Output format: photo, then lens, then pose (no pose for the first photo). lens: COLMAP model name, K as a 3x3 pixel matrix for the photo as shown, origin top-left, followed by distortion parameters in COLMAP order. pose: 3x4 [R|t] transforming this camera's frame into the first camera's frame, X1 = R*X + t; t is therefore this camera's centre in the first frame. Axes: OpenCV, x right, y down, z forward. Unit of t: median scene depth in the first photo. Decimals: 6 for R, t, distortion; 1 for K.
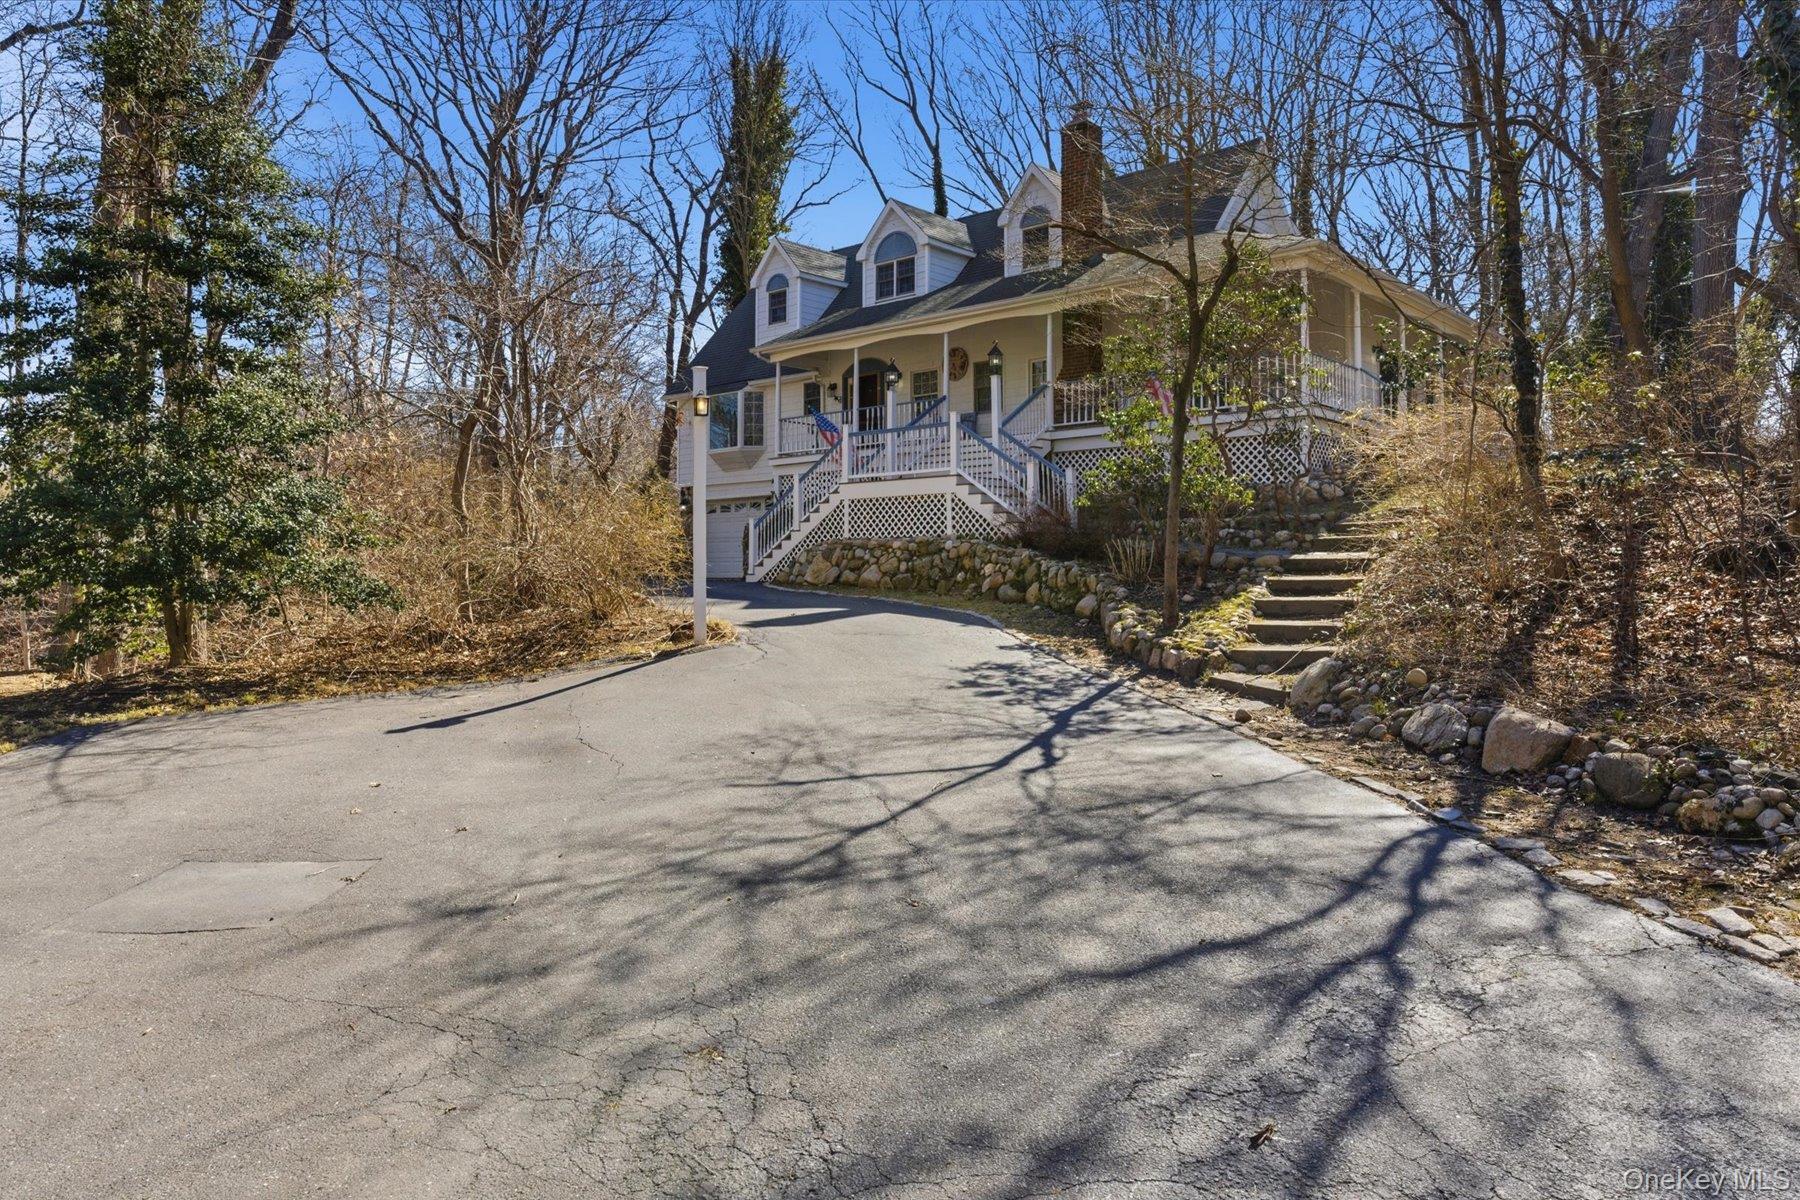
lens RADIAL K [[1144.0, 0, 934.9], [0, 1144.0, 593.9], [0, 0, 1]] dist [-0.023056, 0.000138]
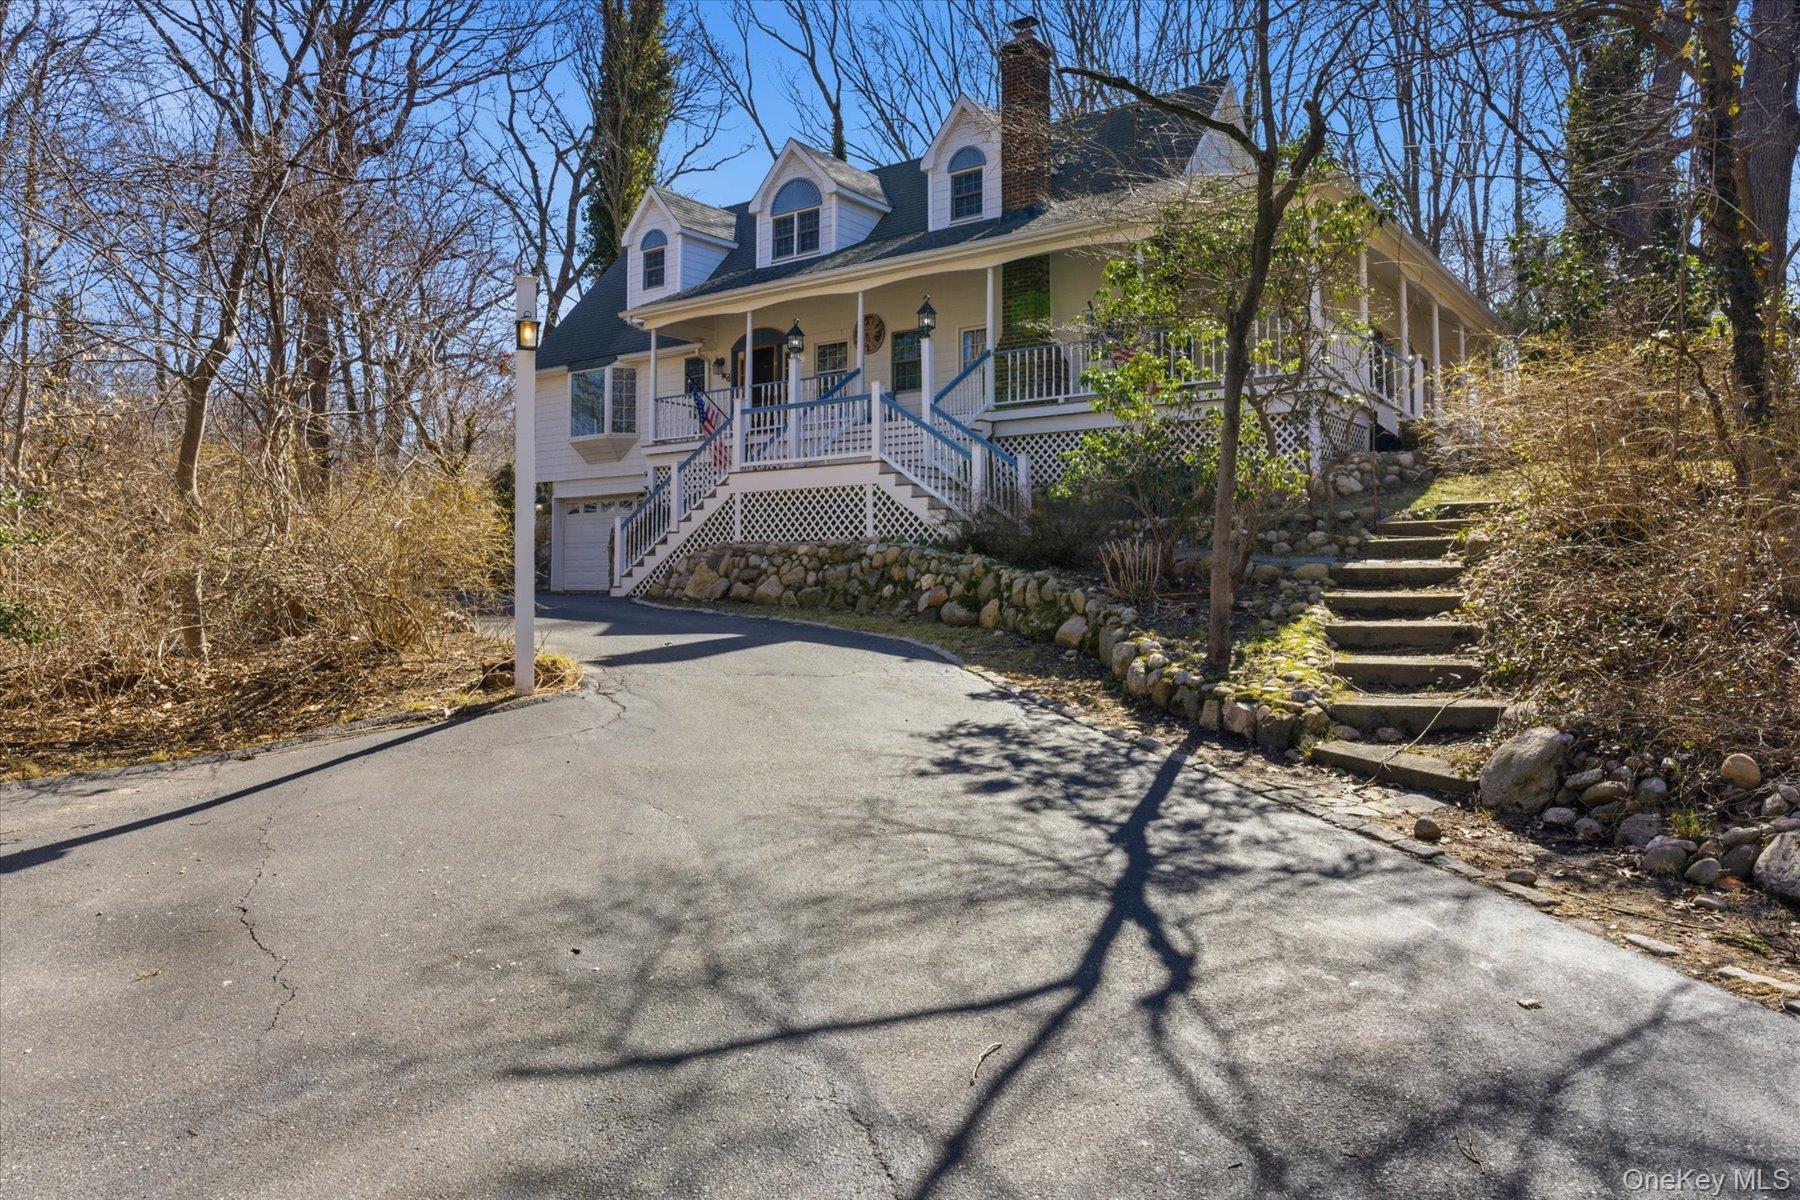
lens RADIAL K [[1200.6, 0, 893.1], [0, 1200.6, 557.6], [0, 0, 1]] dist [-0.007151, 0.000523]
pose [[0.998236, 0.003188, 0.059291, -0.018907], [-0.000775, 0.999172, -0.040675, -0.003891], [-0.059371, 0.040557, 0.997412, 0.162529]]
